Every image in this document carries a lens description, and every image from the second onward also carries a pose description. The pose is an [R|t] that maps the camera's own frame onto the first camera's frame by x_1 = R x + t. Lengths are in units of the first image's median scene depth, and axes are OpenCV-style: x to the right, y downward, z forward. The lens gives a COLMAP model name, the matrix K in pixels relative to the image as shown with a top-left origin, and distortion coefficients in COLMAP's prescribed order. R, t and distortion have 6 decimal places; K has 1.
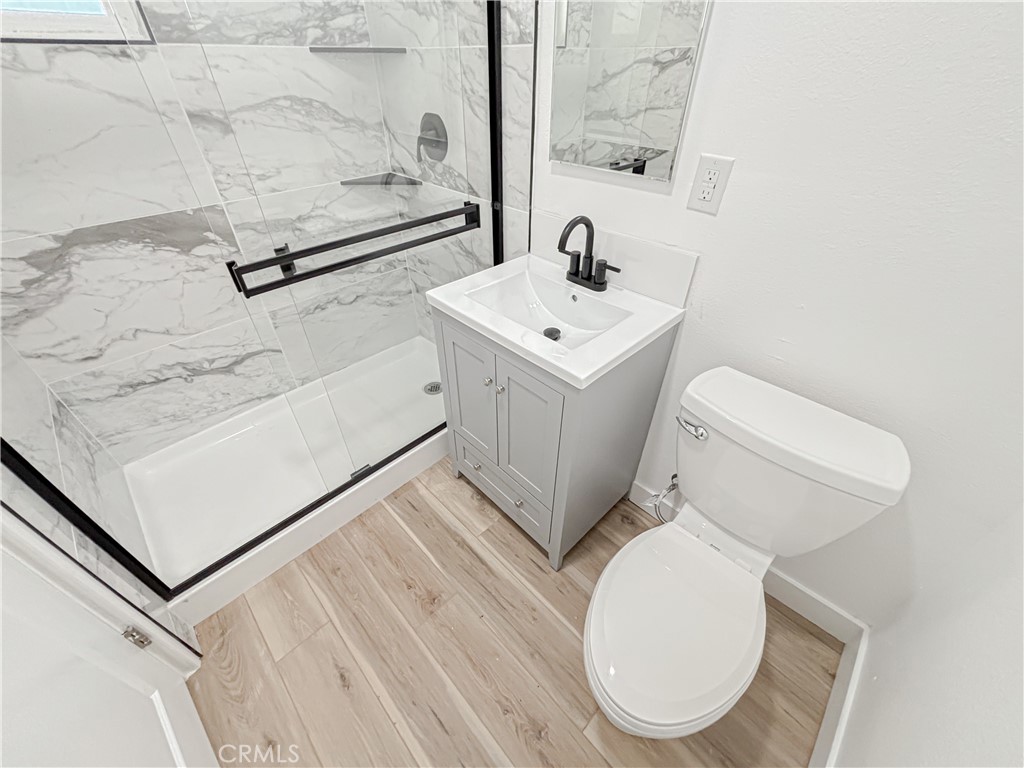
lens RADIAL K [[411.9, 0, 510.4], [0, 411.9, 386.0], [0, 0, 1]] dist [0.001670, -0.000992]
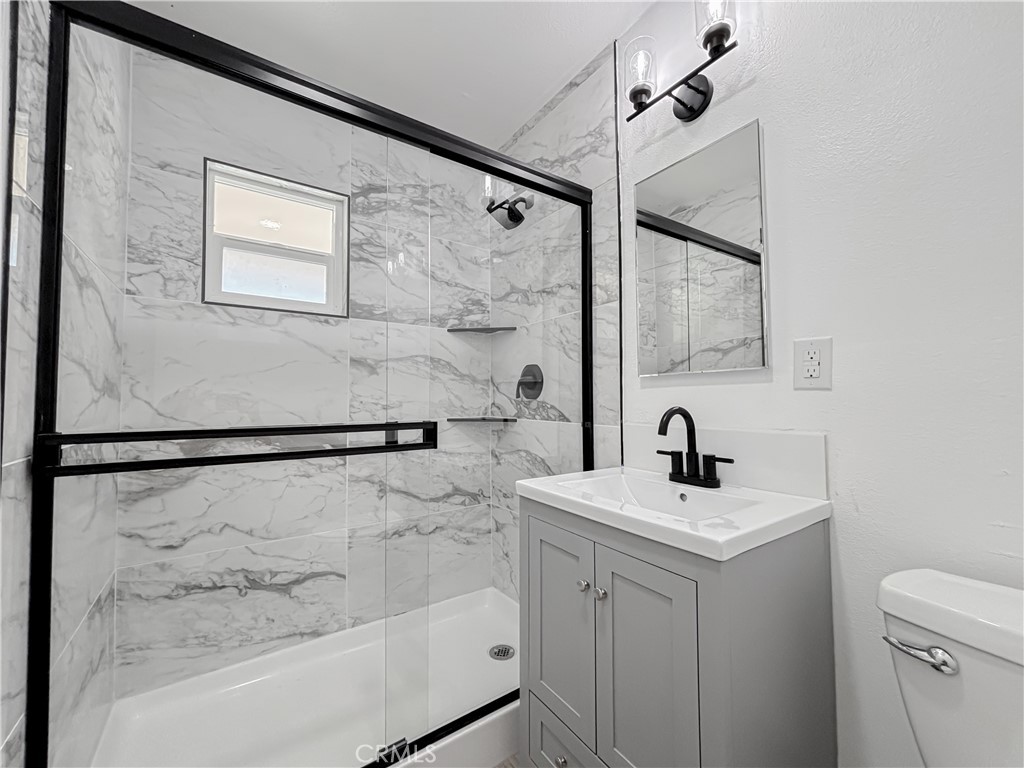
lens RADIAL K [[411.9, 0, 510.4], [0, 411.9, 386.0], [0, 0, 1]] dist [0.001670, -0.000992]
pose [[0.984808, -0.010082, -0.173352, -0.042174], [-0.104599, 0.762428, -0.638563, 0.170819], [0.138607, 0.646995, 0.749791, 0.117043]]
